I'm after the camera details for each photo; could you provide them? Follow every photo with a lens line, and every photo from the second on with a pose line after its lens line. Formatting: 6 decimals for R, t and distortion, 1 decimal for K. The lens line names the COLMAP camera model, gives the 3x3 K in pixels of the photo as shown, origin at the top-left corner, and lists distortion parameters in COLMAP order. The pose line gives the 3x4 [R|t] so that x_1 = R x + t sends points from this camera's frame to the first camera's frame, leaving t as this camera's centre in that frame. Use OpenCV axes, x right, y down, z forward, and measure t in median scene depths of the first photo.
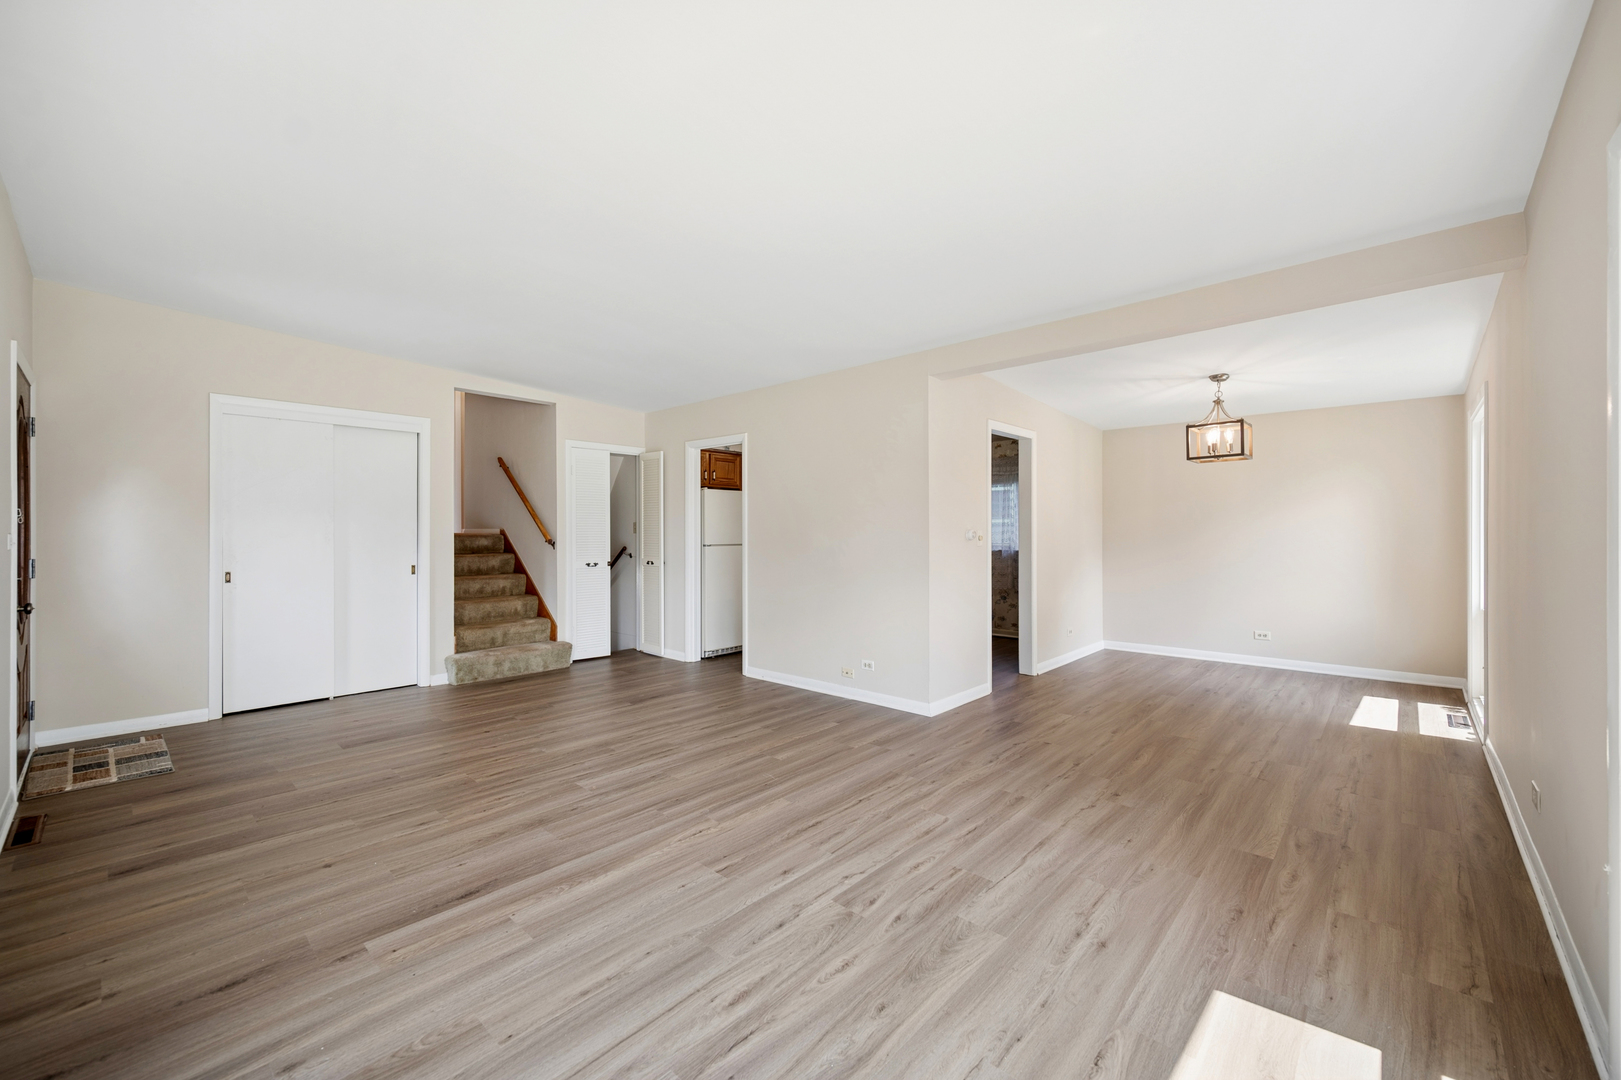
lens RADIAL K [[643.9, 0, 806.2], [0, 643.9, 537.3], [0, 0, 1]] dist [-0.001090, -0.000321]
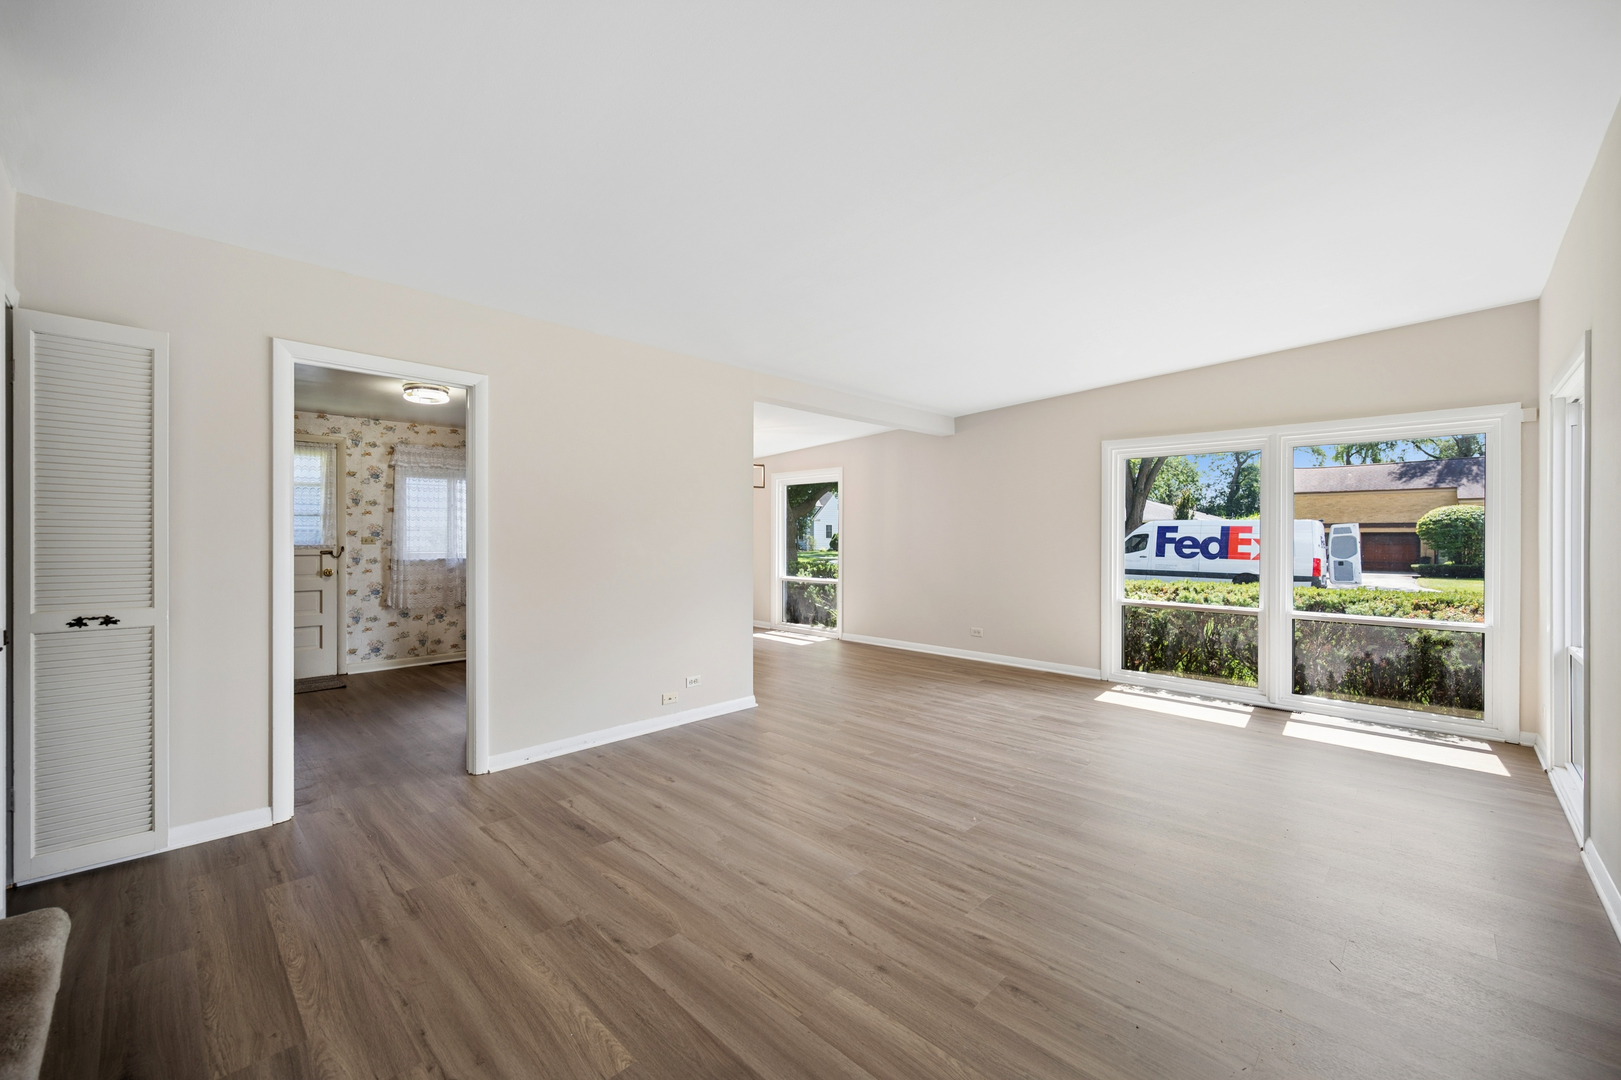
lens RADIAL K [[643.9, 0, 810.5], [0, 643.9, 537.6], [0, 0, 1]] dist [-0.001090, -0.000321]
pose [[0.024575, -0.001704, 0.999697, -1.220729], [0.000689, 0.999998, 0.001688, -0.017513], [-0.999698, 0.000647, 0.024576, 1.173766]]
